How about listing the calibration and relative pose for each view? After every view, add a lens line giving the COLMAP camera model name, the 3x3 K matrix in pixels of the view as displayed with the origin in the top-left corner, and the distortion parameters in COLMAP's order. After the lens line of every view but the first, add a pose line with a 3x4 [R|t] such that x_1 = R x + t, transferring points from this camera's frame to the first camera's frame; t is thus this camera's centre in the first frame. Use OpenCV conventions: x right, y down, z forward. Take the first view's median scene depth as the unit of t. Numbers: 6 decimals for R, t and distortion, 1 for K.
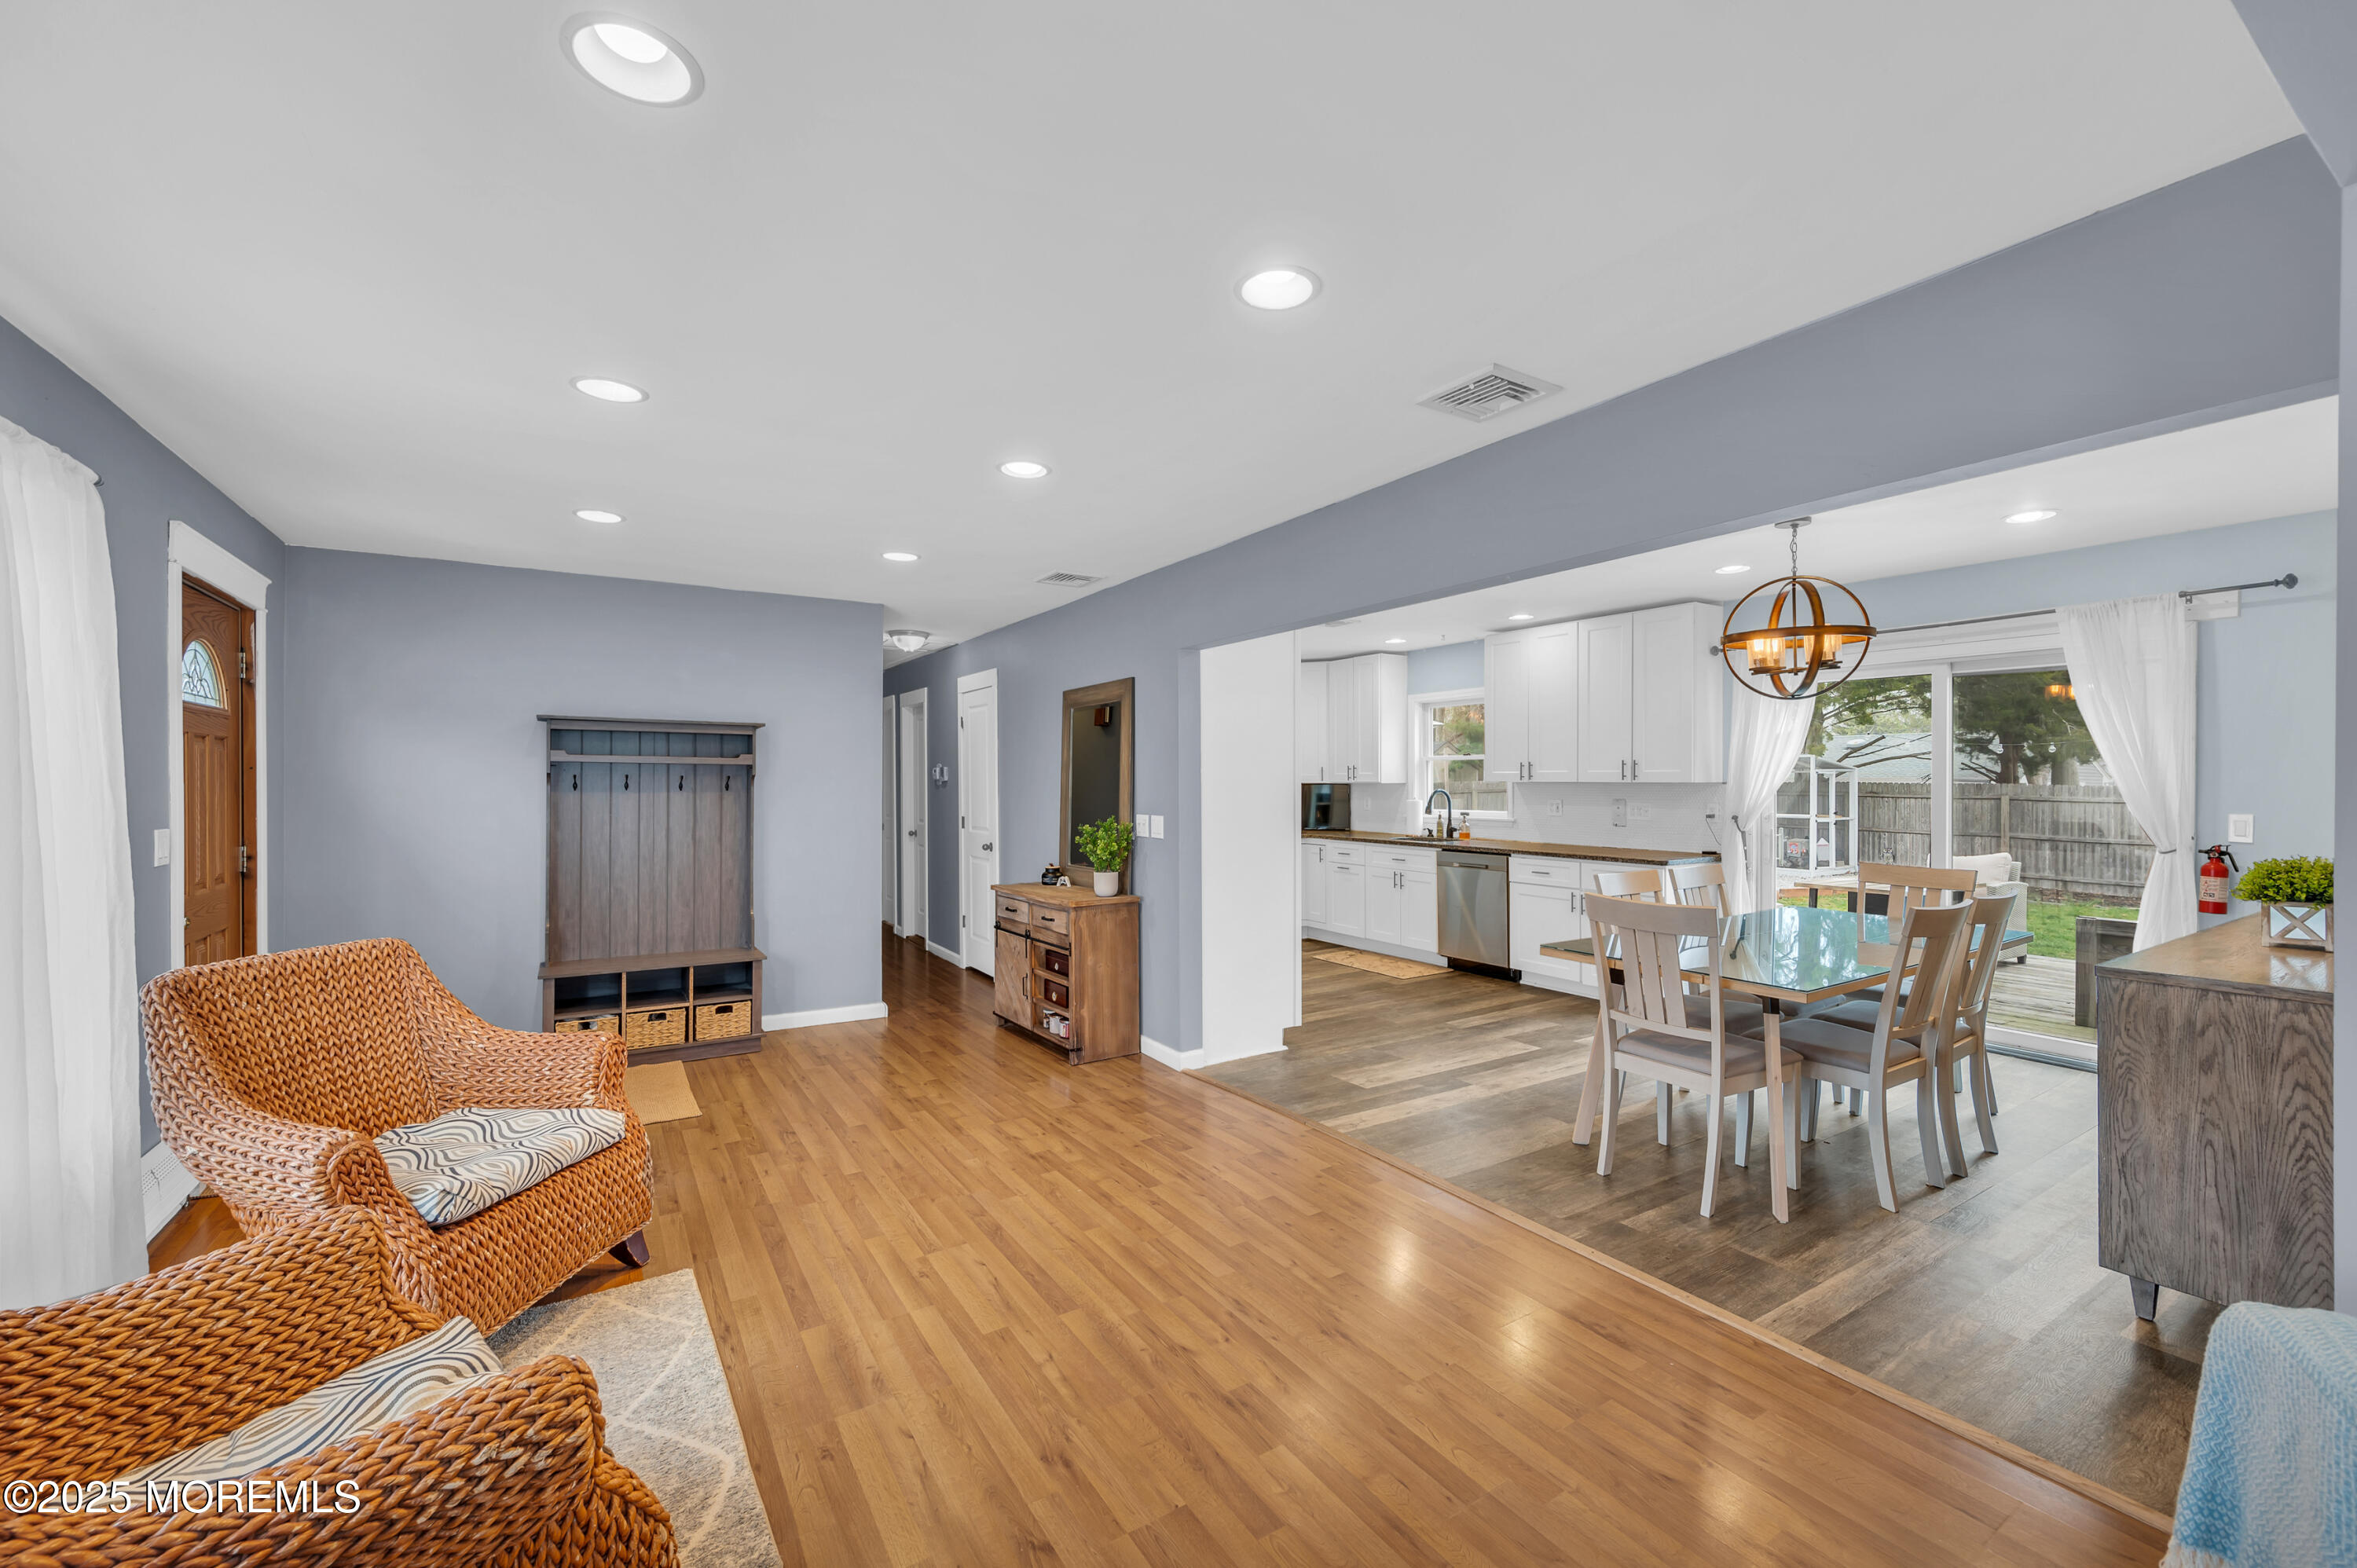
lens RADIAL K [[946.3, 0, 1178.5], [0, 946.3, 784.0], [0, 0, 1]] dist [0.001809, -0.000356]
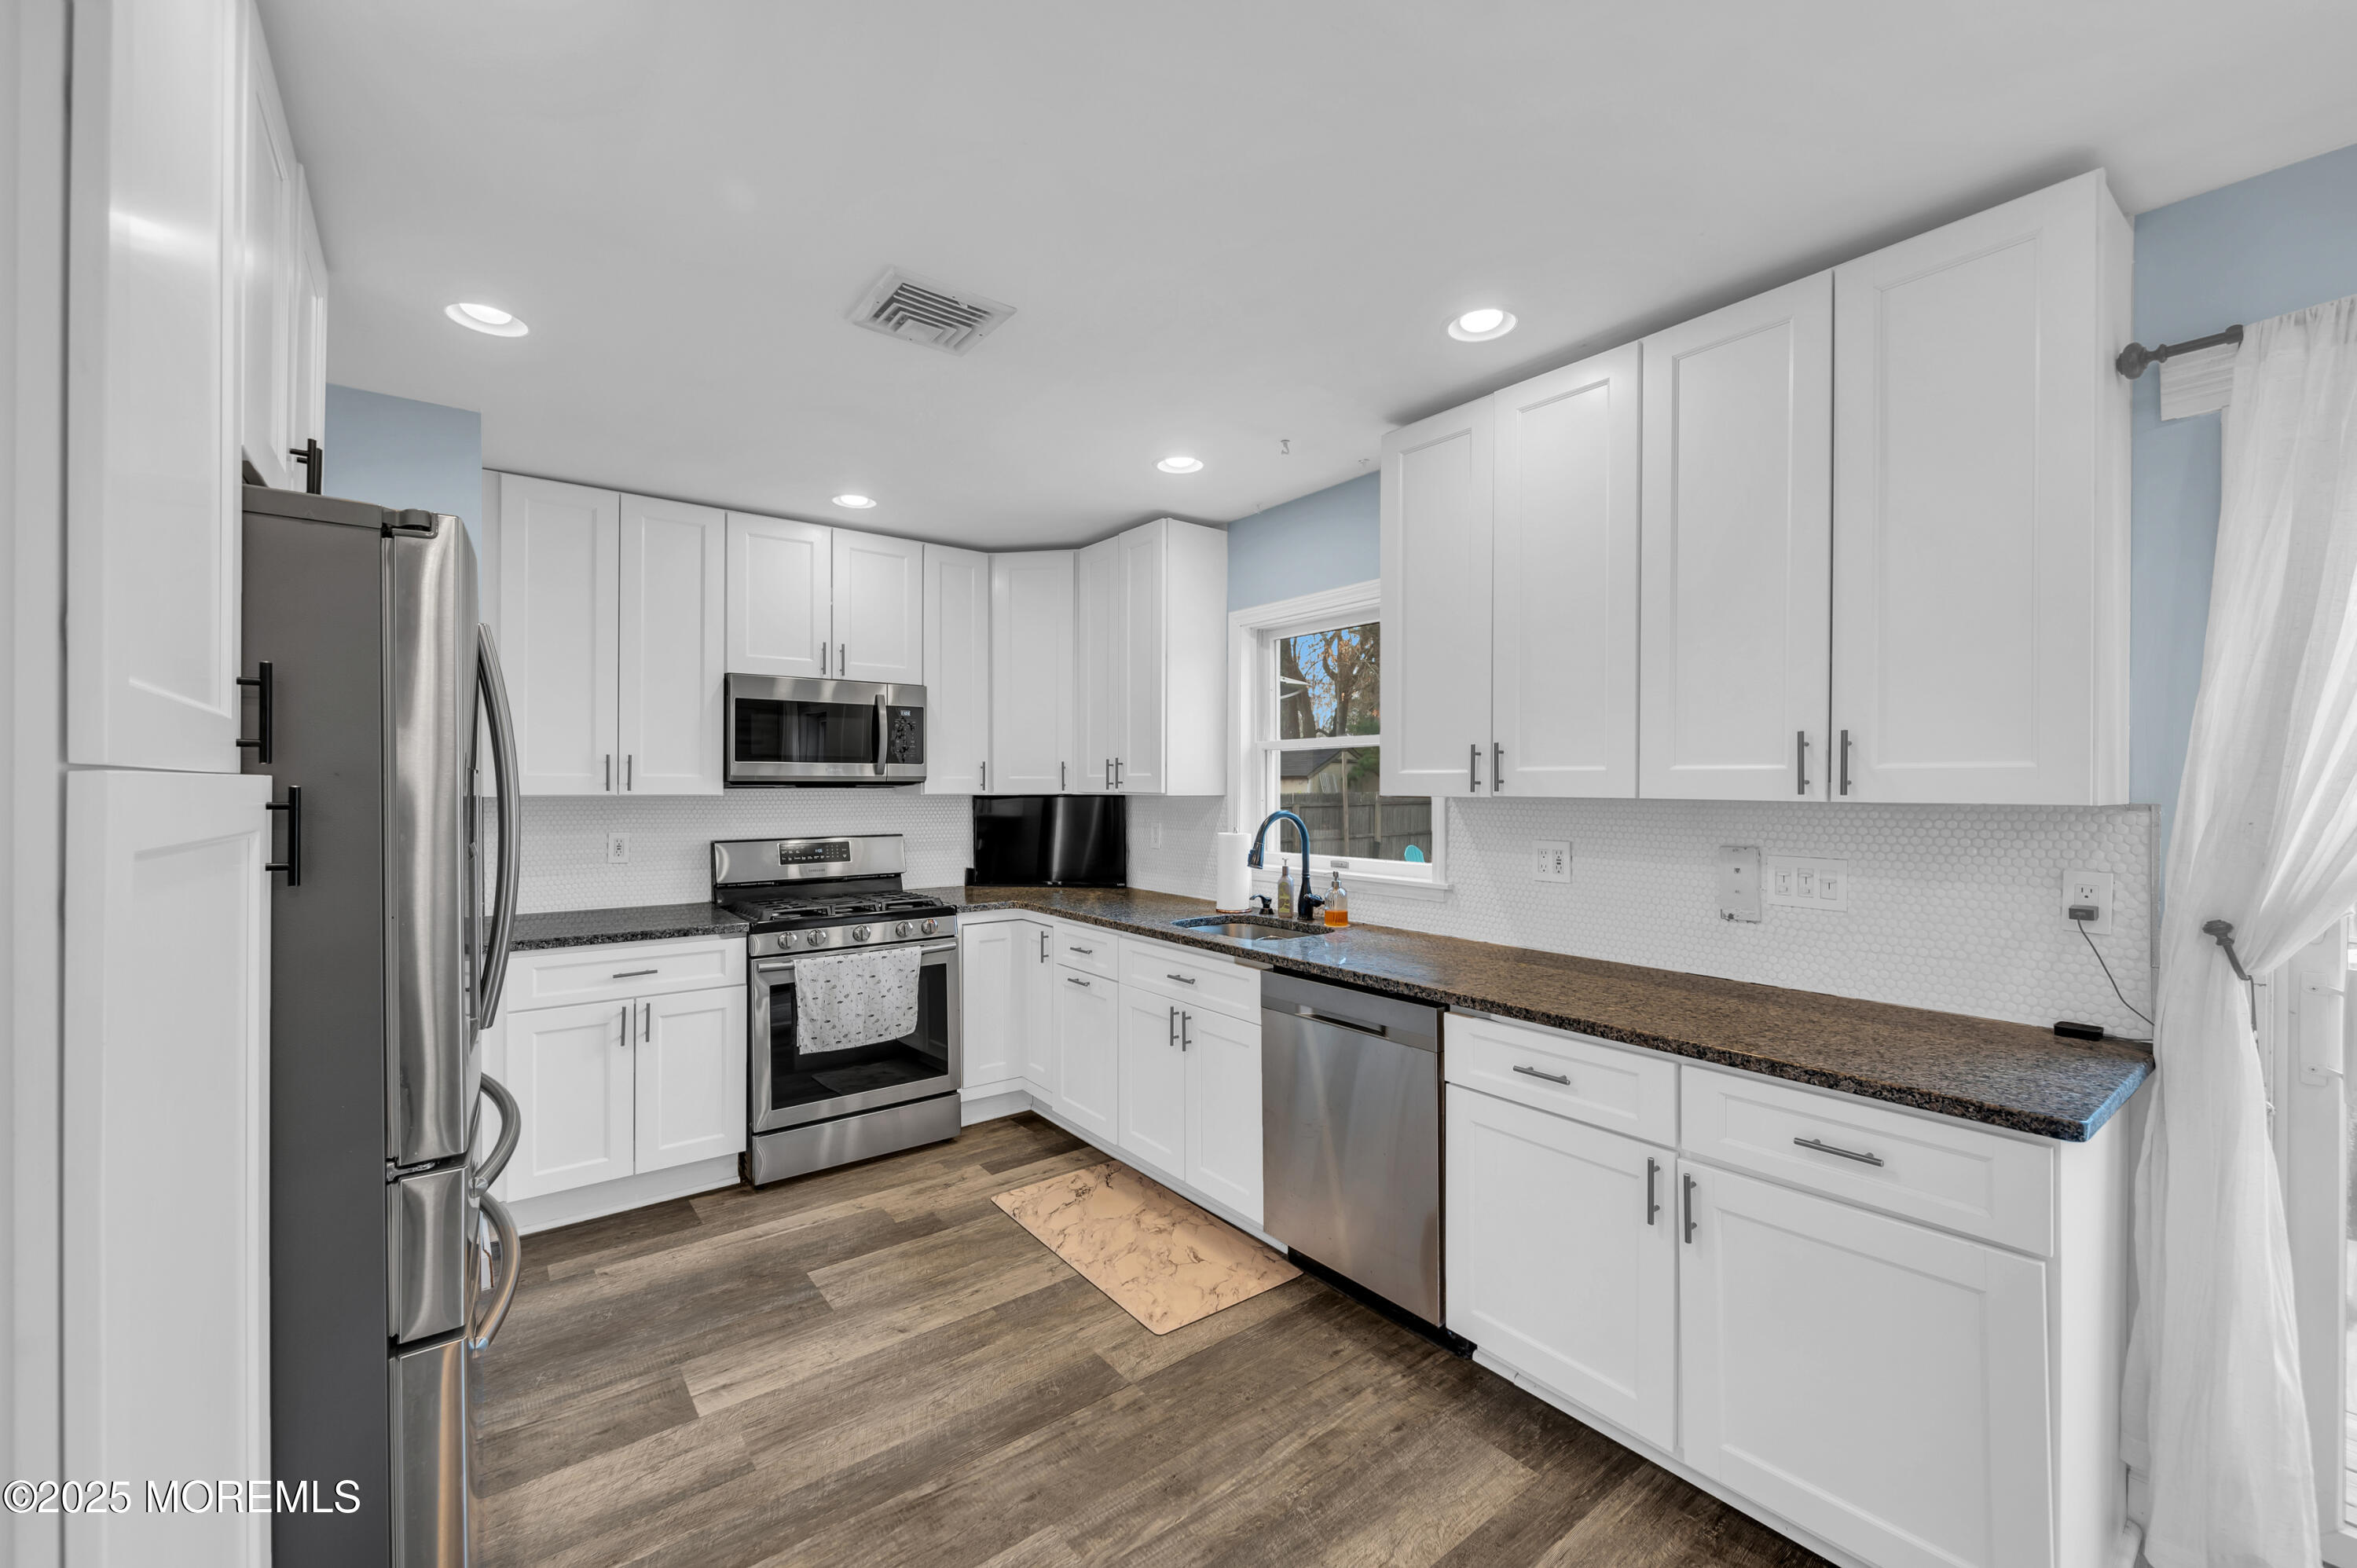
lens RADIAL K [[946.3, 0, 1178.5], [0, 946.3, 784.0], [0, 0, 1]] dist [0.001809, -0.000356]
pose [[0.995802, 0.006389, 0.091313, 0.294595], [-0.005767, 0.999958, -0.007073, -0.005664], [-0.091354, 0.006517, 0.995797, 0.887863]]
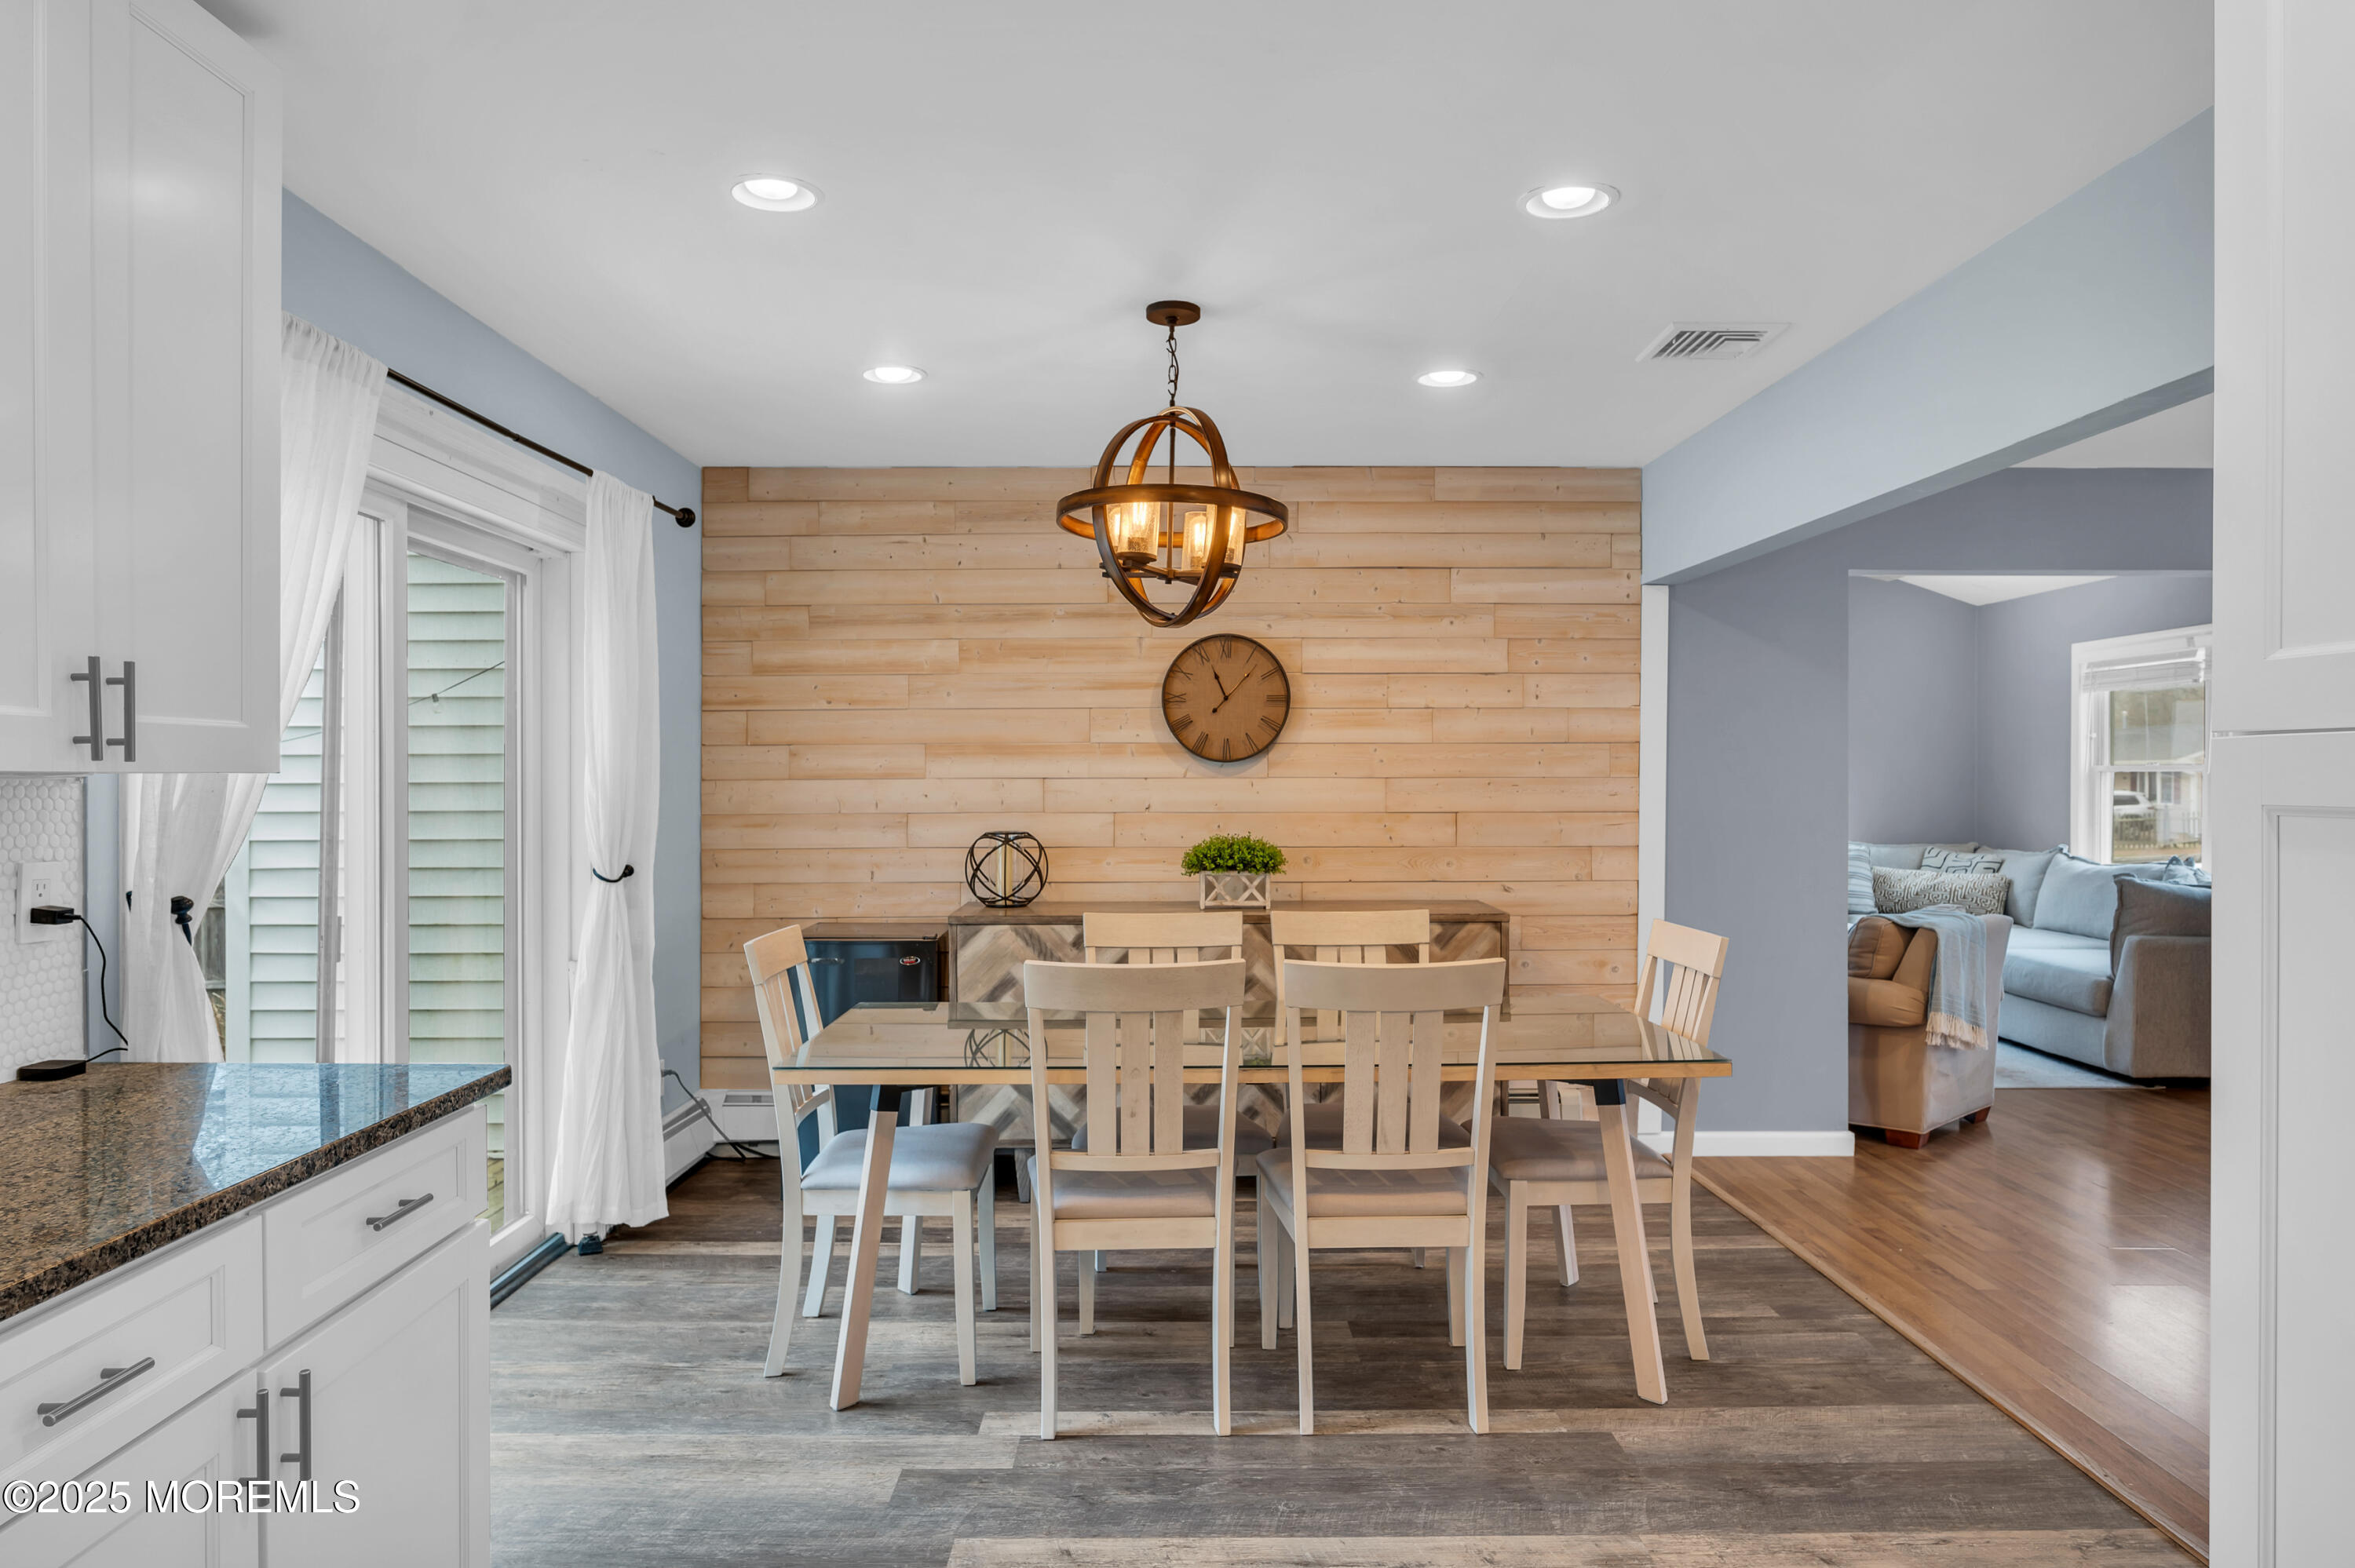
lens RADIAL K [[1412.7, 0, 1174.0], [0, 1412.7, 783.3], [0, 0, 1]] dist [-0.000635, 0.000598]
pose [[-0.848188, -0.000920, 0.529694, 0.163709], [0.002235, 0.999983, 0.005315, -0.001416], [-0.529690, 0.005692, -0.848172, 1.421303]]
